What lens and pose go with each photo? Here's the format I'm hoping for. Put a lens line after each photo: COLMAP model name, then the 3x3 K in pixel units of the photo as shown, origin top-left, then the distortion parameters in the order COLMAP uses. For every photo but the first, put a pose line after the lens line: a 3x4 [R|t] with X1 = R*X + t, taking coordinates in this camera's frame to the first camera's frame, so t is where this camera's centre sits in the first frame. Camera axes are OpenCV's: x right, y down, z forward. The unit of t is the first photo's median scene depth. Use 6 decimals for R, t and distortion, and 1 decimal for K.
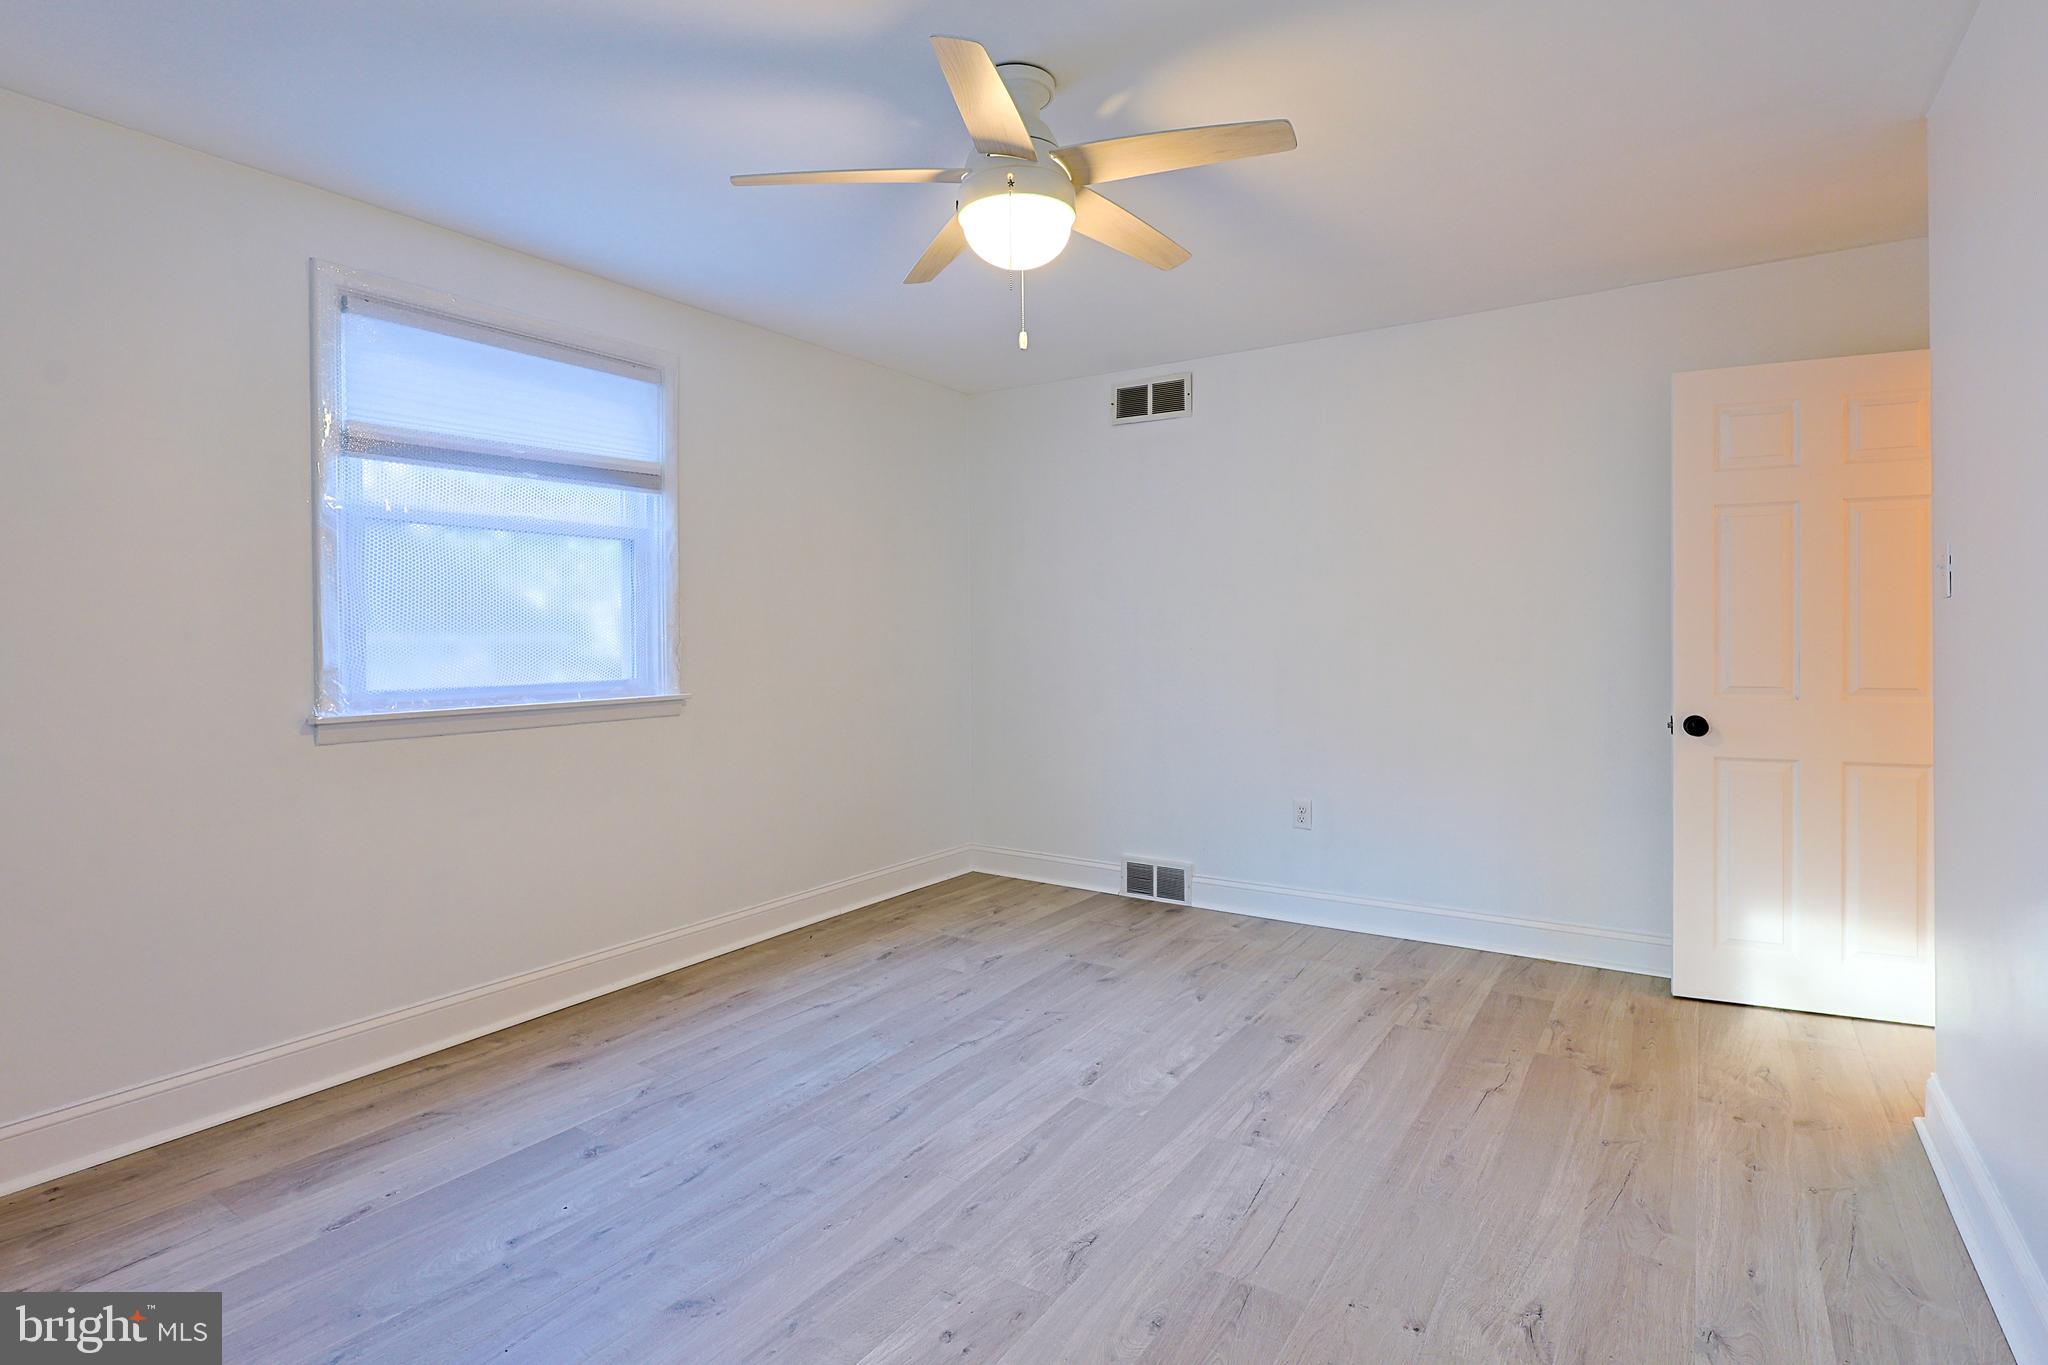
lens RADIAL K [[1024.2, 0, 1054.8], [0, 1024.2, 633.7], [0, 0, 1]] dist [0.001383, -0.000028]
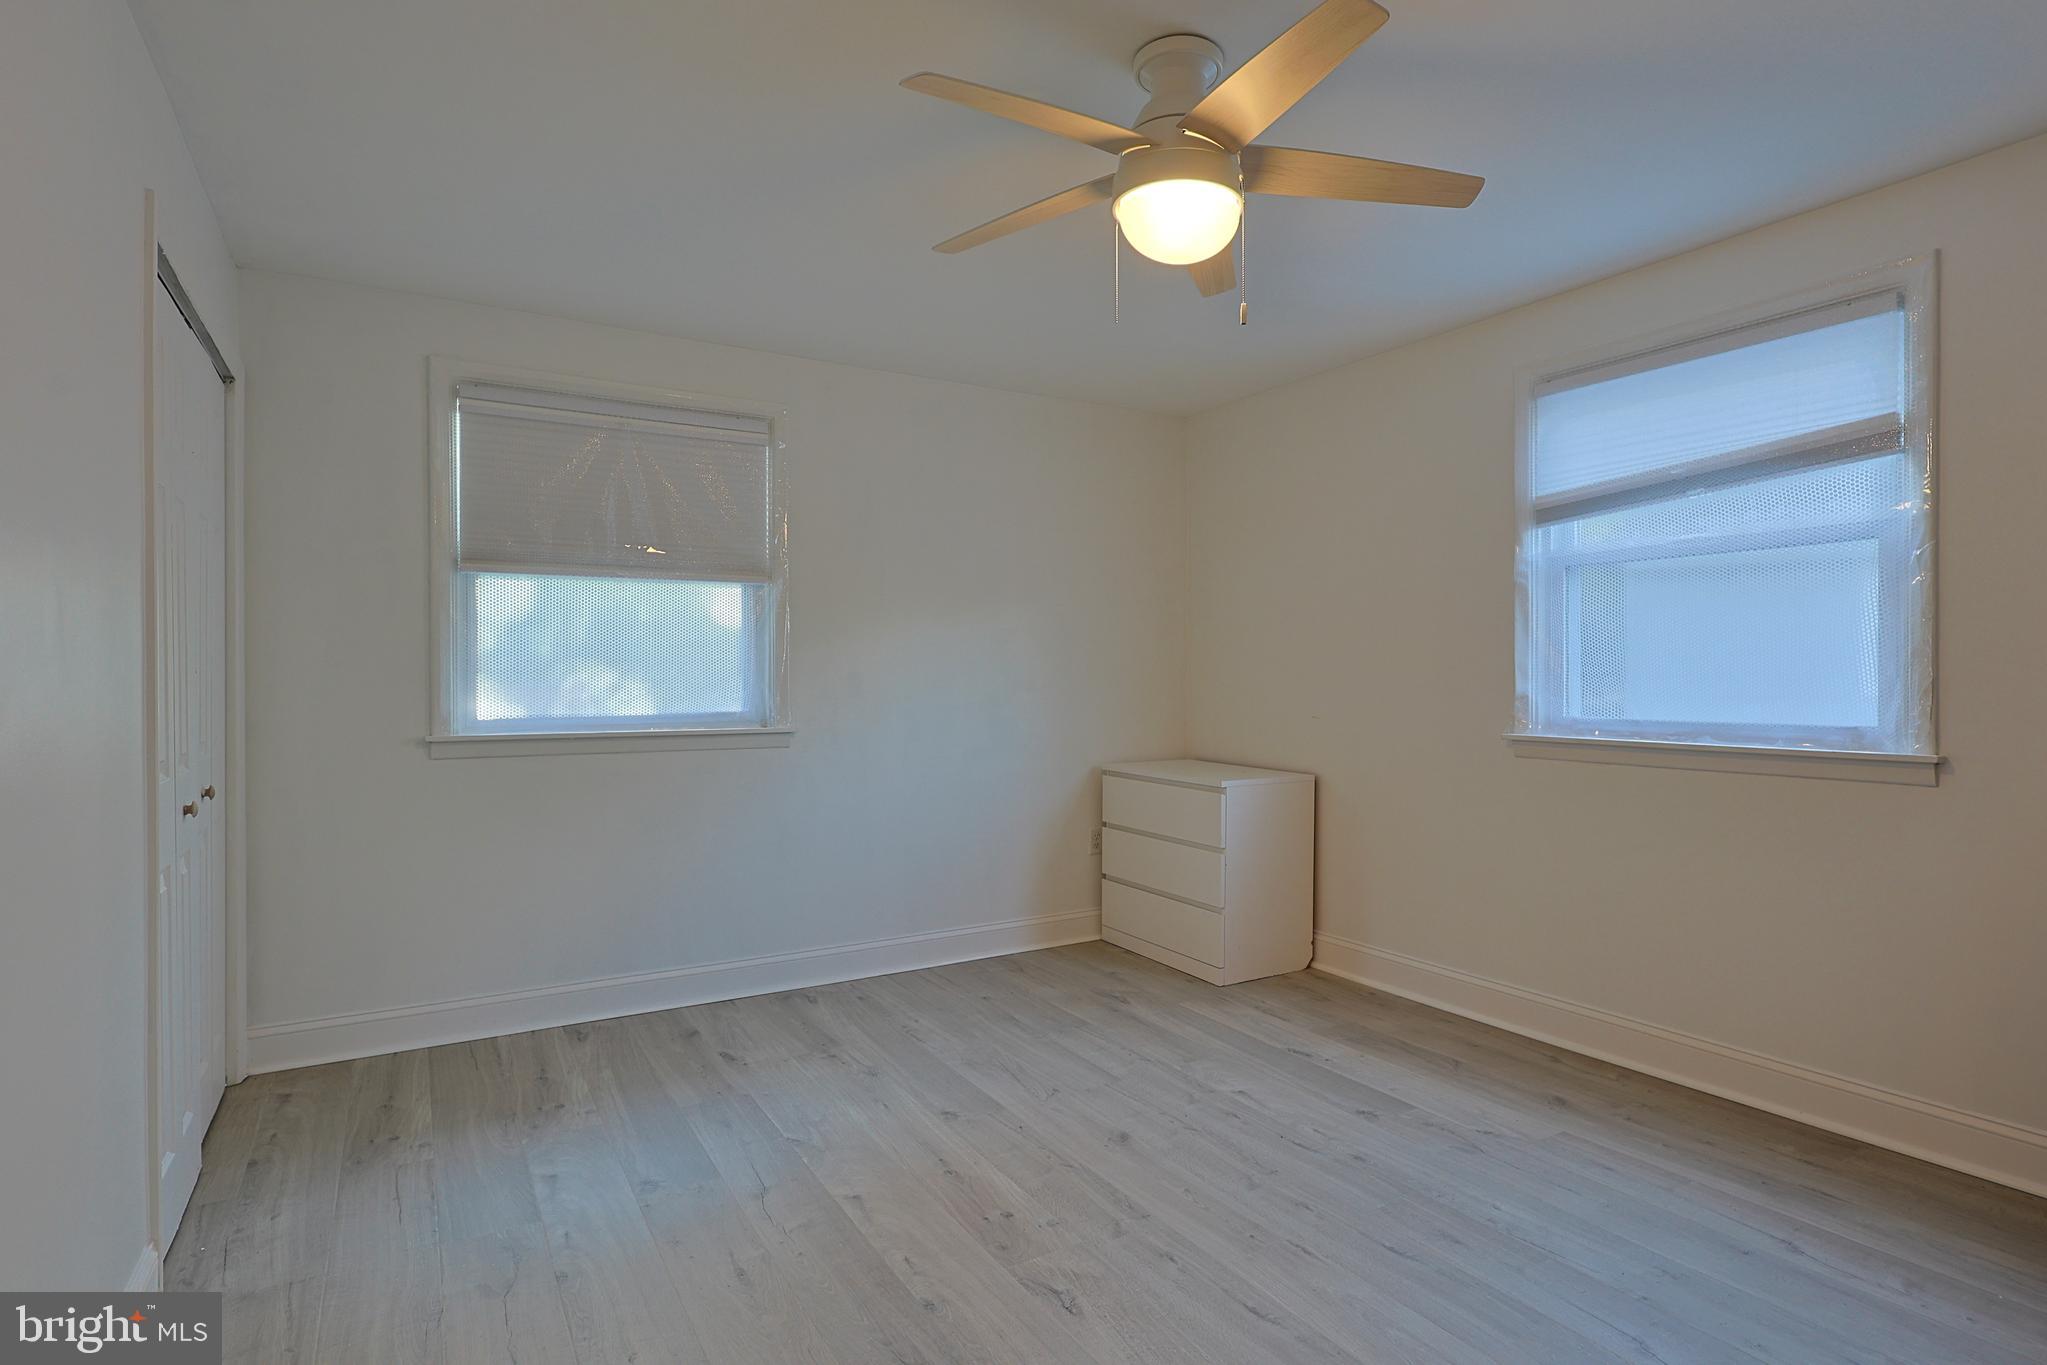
lens RADIAL K [[1028.0, 0, 1023.5], [0, 1028.0, 682.5], [0, 0, 1]] dist [-0.027880, 0.000194]
pose [[-0.451239, 0.012865, -0.892310, 0.655515], [0.004430, 0.999916, 0.012176, 0.000392], [0.892392, 0.001542, -0.451258, 1.024026]]
